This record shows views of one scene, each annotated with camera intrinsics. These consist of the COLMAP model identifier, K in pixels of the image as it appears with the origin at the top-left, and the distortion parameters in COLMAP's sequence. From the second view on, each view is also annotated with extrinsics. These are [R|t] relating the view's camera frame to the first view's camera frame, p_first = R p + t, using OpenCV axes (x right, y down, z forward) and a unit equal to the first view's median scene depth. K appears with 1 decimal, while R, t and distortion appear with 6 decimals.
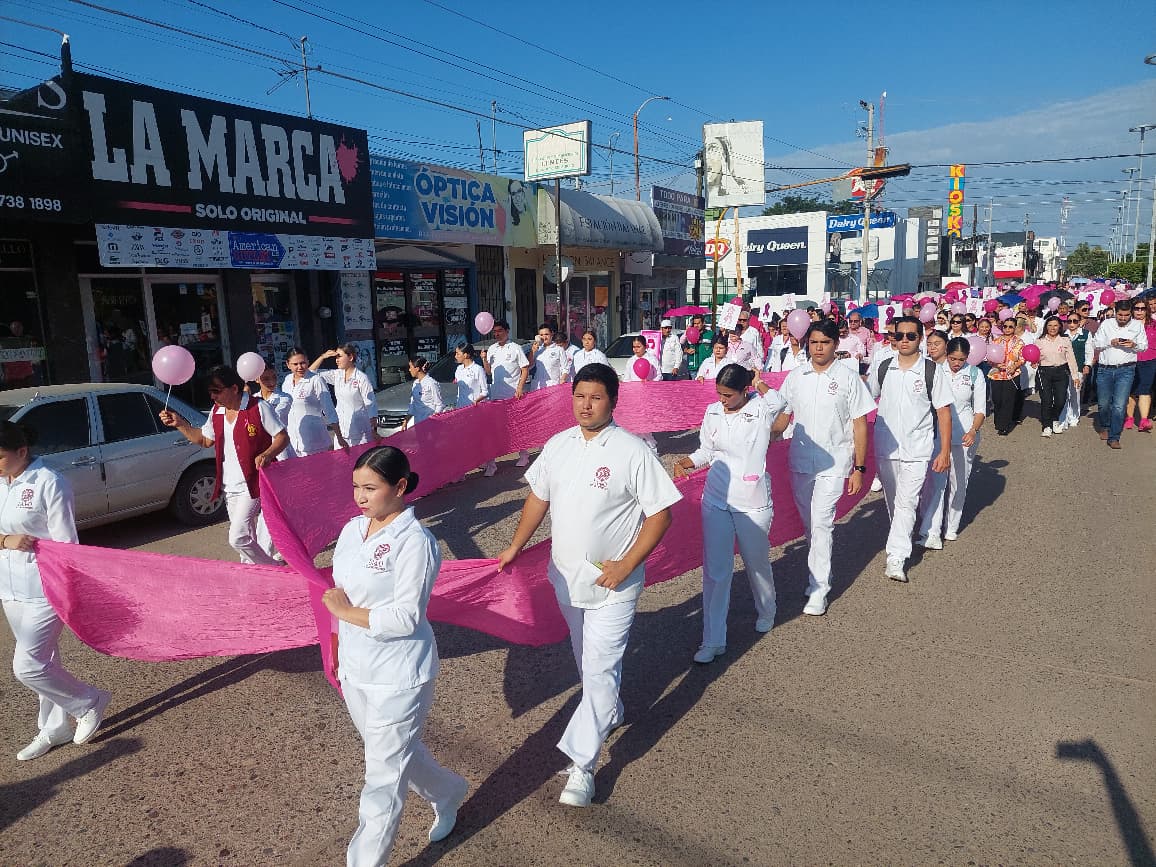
lens RADIAL K [[845.1, 0, 573.6], [0, 845.1, 459.5], [0, 0, 1]] dist [0.038562, -0.043423]
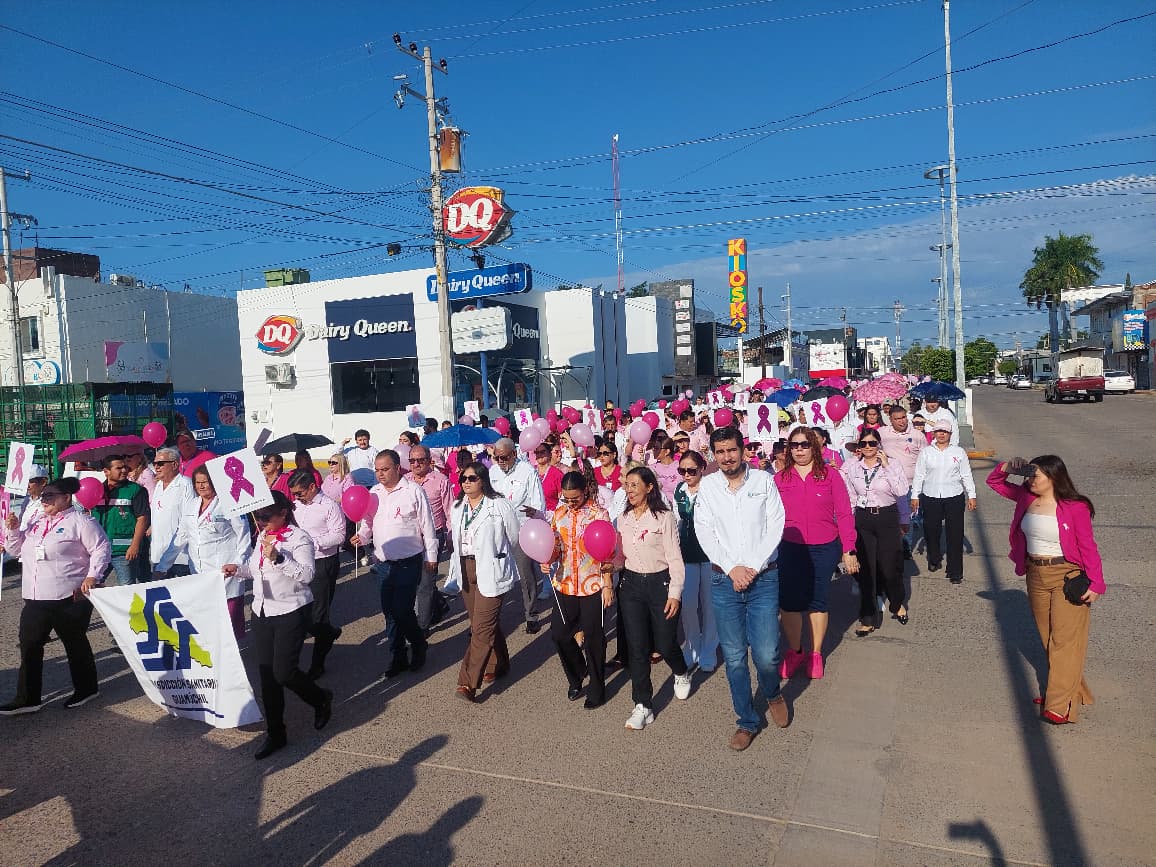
lens RADIAL K [[845.1, 0, 580.4], [0, 845.1, 433.2], [0, 0, 1]] dist [0.038562, -0.043423]
pose [[0.989125, -0.018523, 0.145908, 0.693822], [0.039764, 0.988772, -0.144044, -0.216531], [-0.141601, 0.148279, 0.978756, 1.002475]]
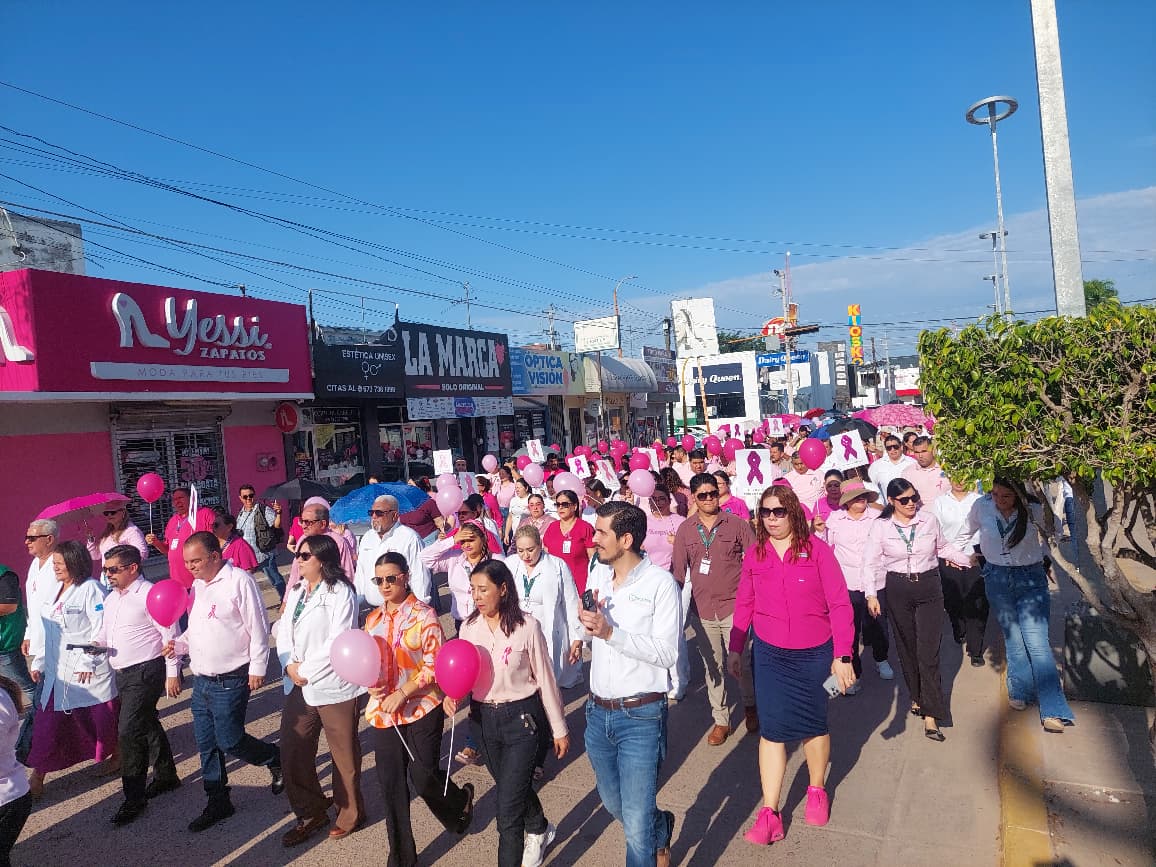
lens RADIAL K [[845.1, 0, 573.7], [0, 845.1, 427.7], [0, 0, 1]] dist [0.038562, -0.043423]
pose [[0.995976, -0.038738, 0.080820, -0.161294], [0.053010, 0.981740, -0.182692, 0.070387], [-0.072267, 0.186241, 0.979843, -0.397324]]
